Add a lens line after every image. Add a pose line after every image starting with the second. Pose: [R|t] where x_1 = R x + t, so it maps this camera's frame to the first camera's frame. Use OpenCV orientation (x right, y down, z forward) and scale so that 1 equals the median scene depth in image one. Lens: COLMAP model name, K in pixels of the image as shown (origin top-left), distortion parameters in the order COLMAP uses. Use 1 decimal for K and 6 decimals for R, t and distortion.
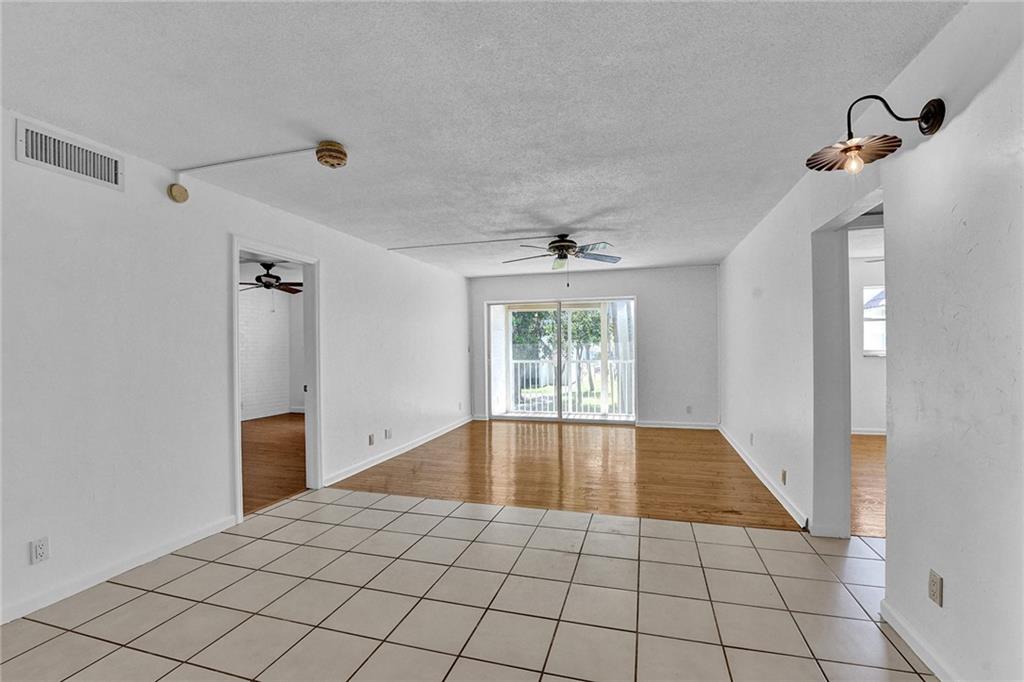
lens RADIAL K [[430.2, 0, 513.1], [0, 430.2, 345.7], [0, 0, 1]] dist [-0.019209, 0.000146]
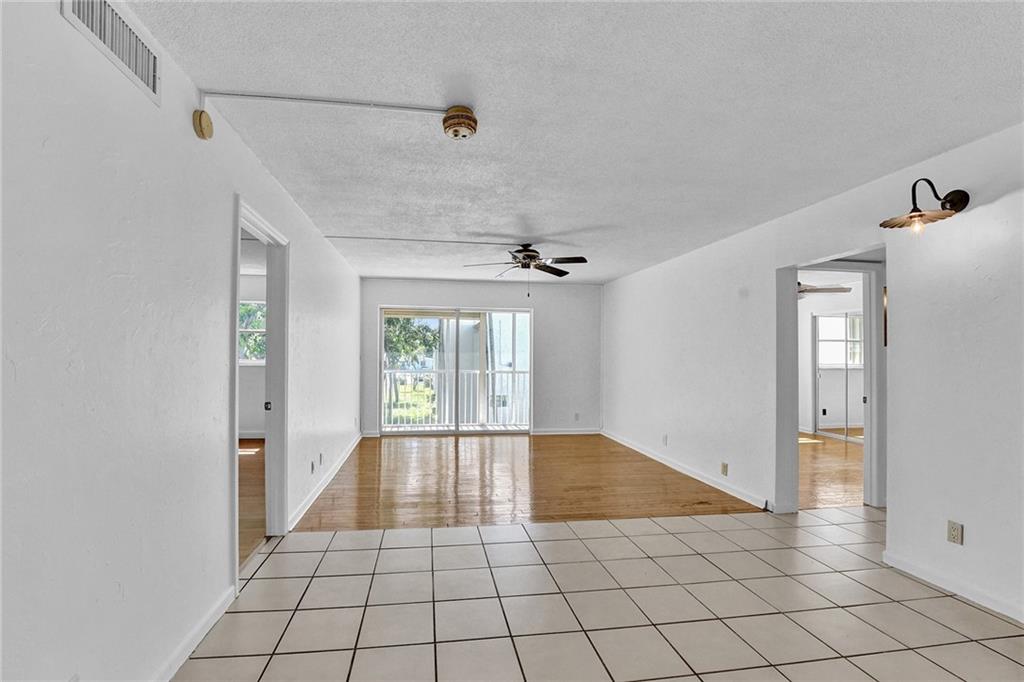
lens RADIAL K [[442.4, 0, 475.1], [0, 442.4, 350.7], [0, 0, 1]] dist [-0.020438, 0.000076]
pose [[0.920535, 0.021273, 0.390080, -0.443034], [-0.017127, 0.999754, -0.014105, 0.004885], [-0.390284, 0.006303, 0.920673, 0.123457]]
